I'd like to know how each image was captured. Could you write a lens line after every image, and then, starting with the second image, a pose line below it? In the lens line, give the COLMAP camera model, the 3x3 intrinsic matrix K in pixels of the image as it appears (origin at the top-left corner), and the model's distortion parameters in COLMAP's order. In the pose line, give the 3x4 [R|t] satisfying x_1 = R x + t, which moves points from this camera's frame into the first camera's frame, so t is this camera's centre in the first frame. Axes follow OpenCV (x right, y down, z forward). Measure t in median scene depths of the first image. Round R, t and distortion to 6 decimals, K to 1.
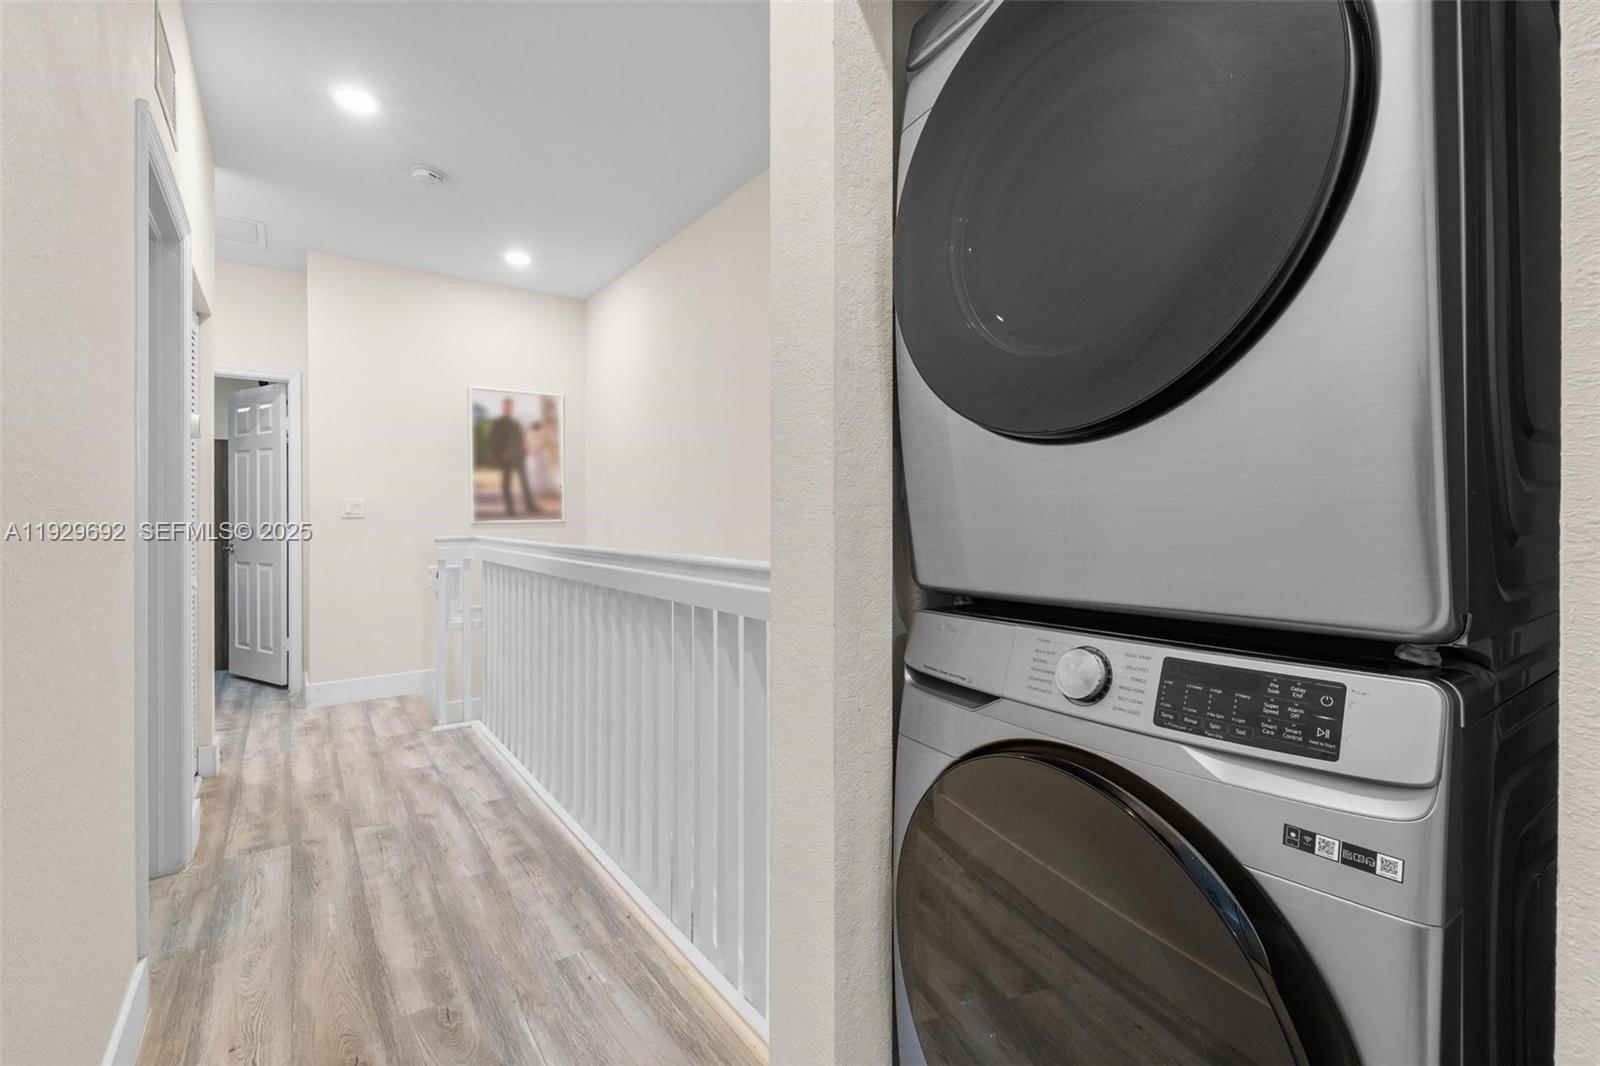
lens RADIAL K [[683.7, 0, 797.3], [0, 683.7, 527.9], [0, 0, 1]] dist [0.000093, -0.000017]
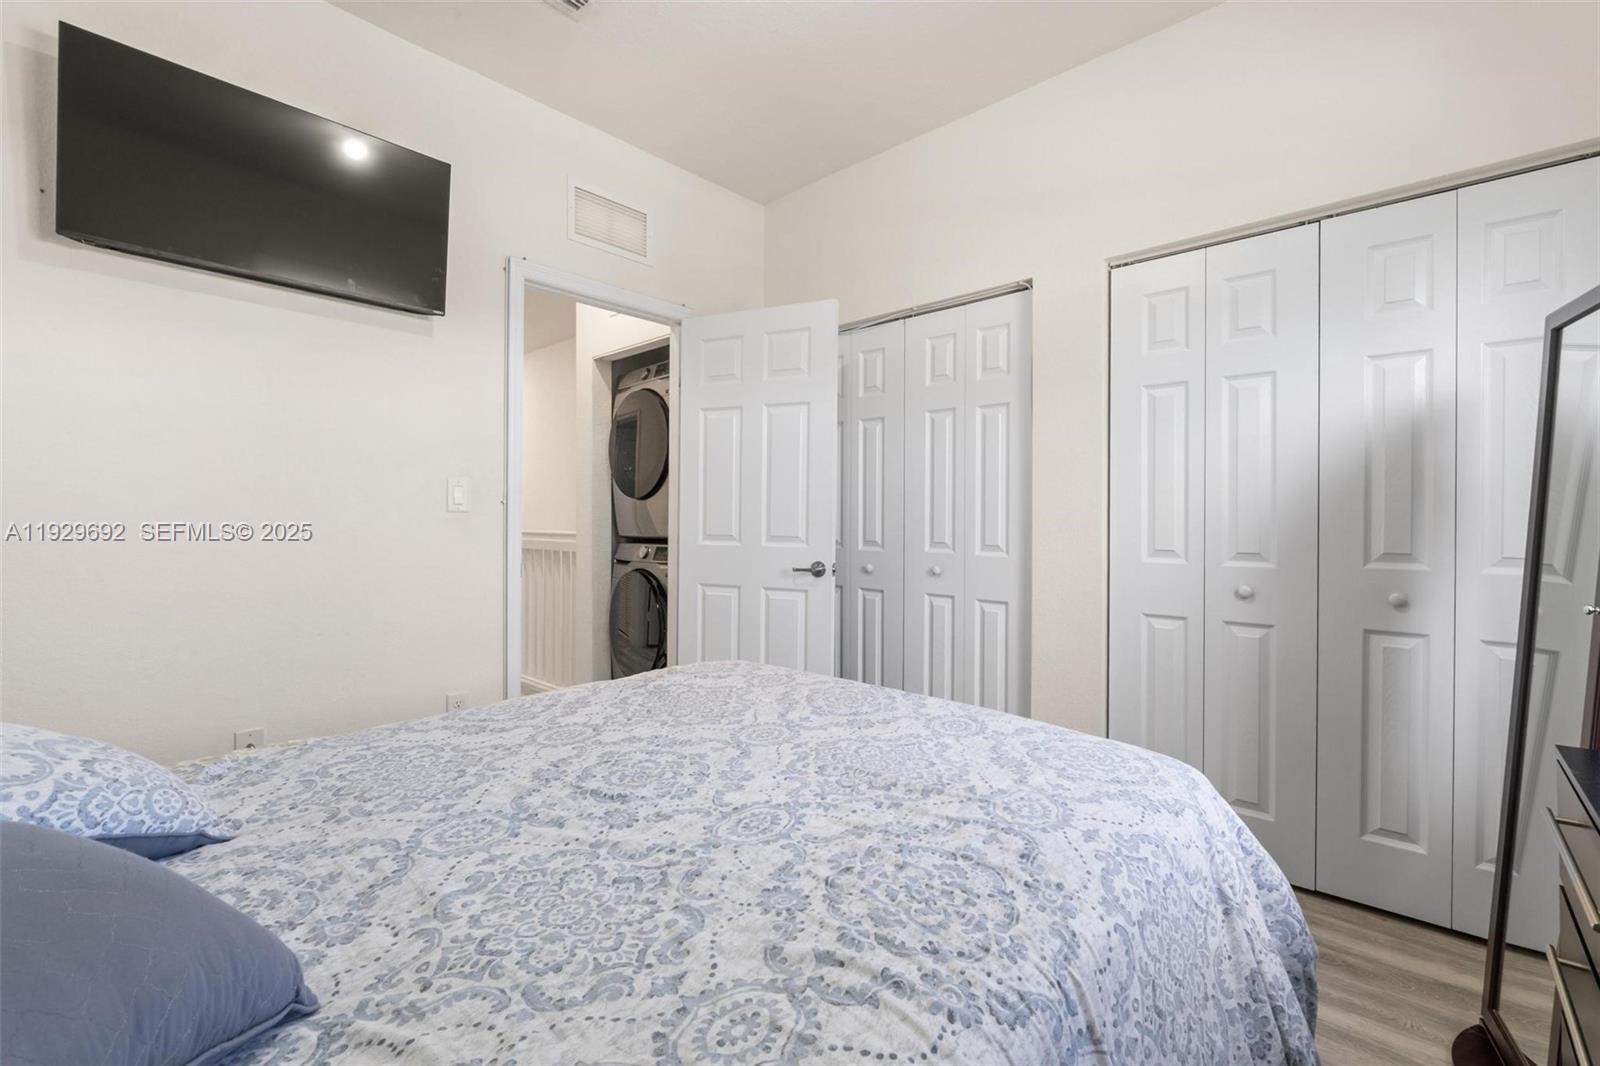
lens RADIAL K [[683.7, 0, 804.8], [0, 683.7, 525.8], [0, 0, 1]] dist [0.000093, -0.000017]
pose [[0.980255, -0.002694, 0.197720, 0.435687], [0.001752, 0.999986, 0.004939, 0.016623], [-0.197731, -0.004495, 0.980246, -2.748380]]
